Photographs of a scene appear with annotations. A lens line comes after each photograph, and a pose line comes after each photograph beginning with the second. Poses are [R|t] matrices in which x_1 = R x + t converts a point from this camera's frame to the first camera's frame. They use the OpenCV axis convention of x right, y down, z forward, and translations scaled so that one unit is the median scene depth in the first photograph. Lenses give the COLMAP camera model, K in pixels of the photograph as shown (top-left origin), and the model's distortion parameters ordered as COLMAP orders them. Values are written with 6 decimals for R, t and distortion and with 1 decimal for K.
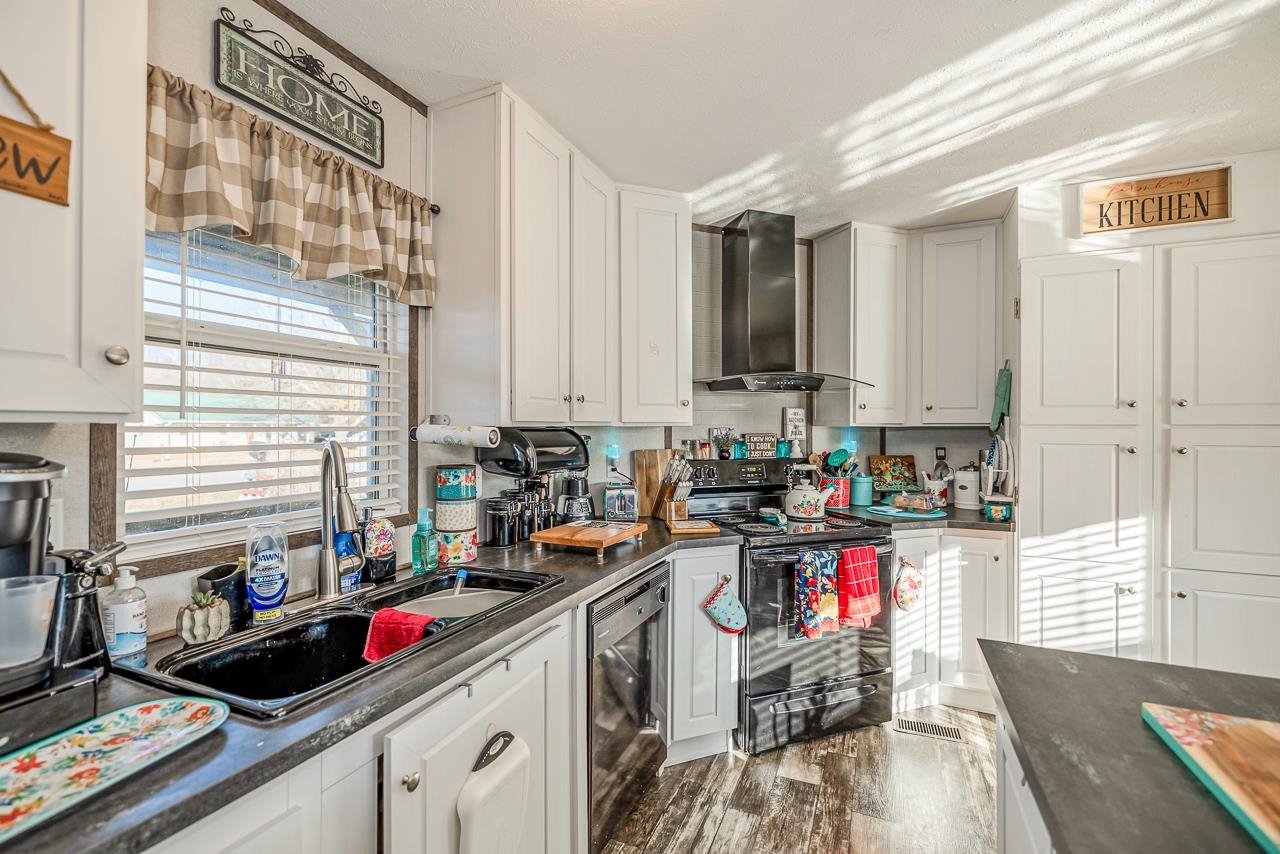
lens RADIAL K [[552.7, 0, 639.1], [0, 552.7, 427.9], [0, 0, 1]] dist [-0.000865, 0.000066]
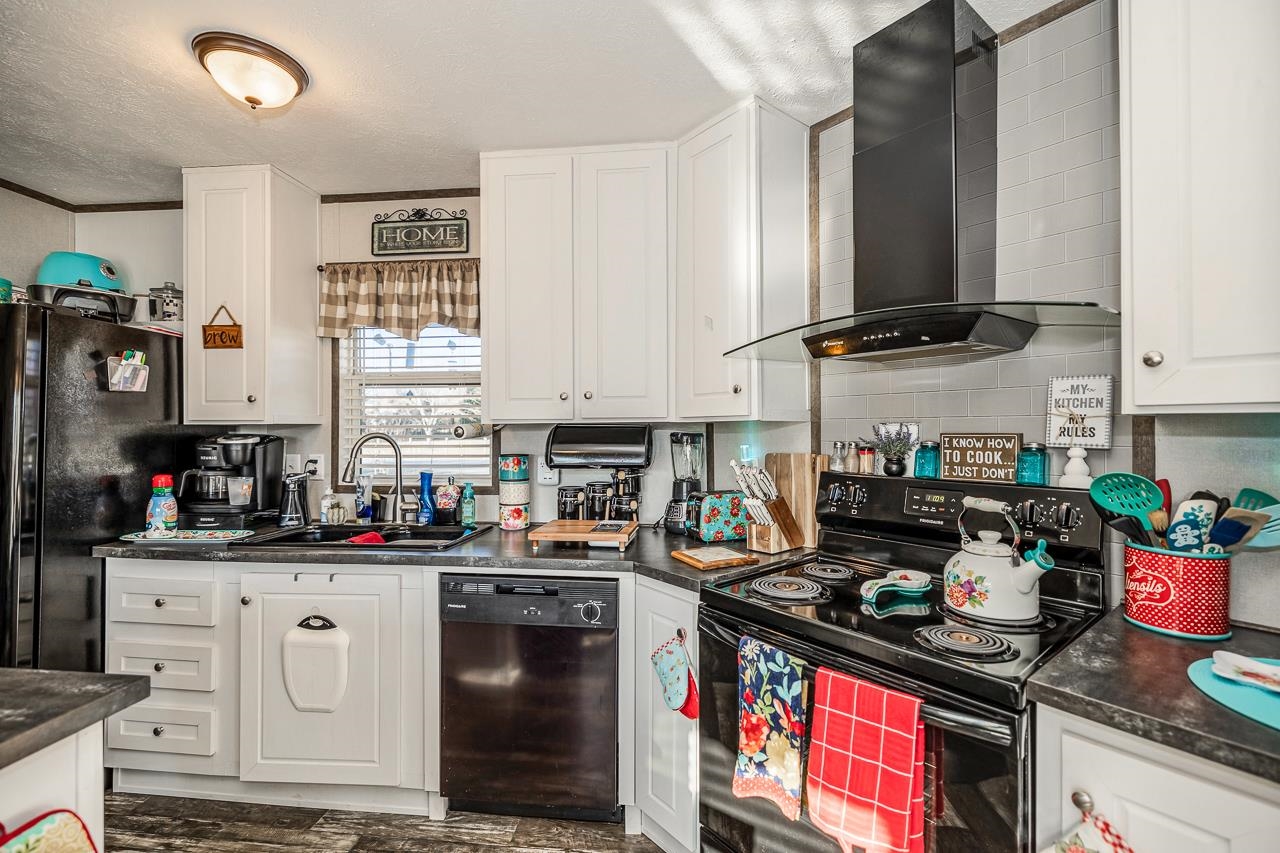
lens RADIAL K [[552.7, 0, 639.1], [0, 552.7, 427.4], [0, 0, 1]] dist [-0.000865, 0.000066]
pose [[0.315858, -0.002610, -0.948803, 0.800457], [0.003264, 0.999993, -0.001664, 0.006596], [0.948801, -0.002571, 0.315864, 0.706576]]
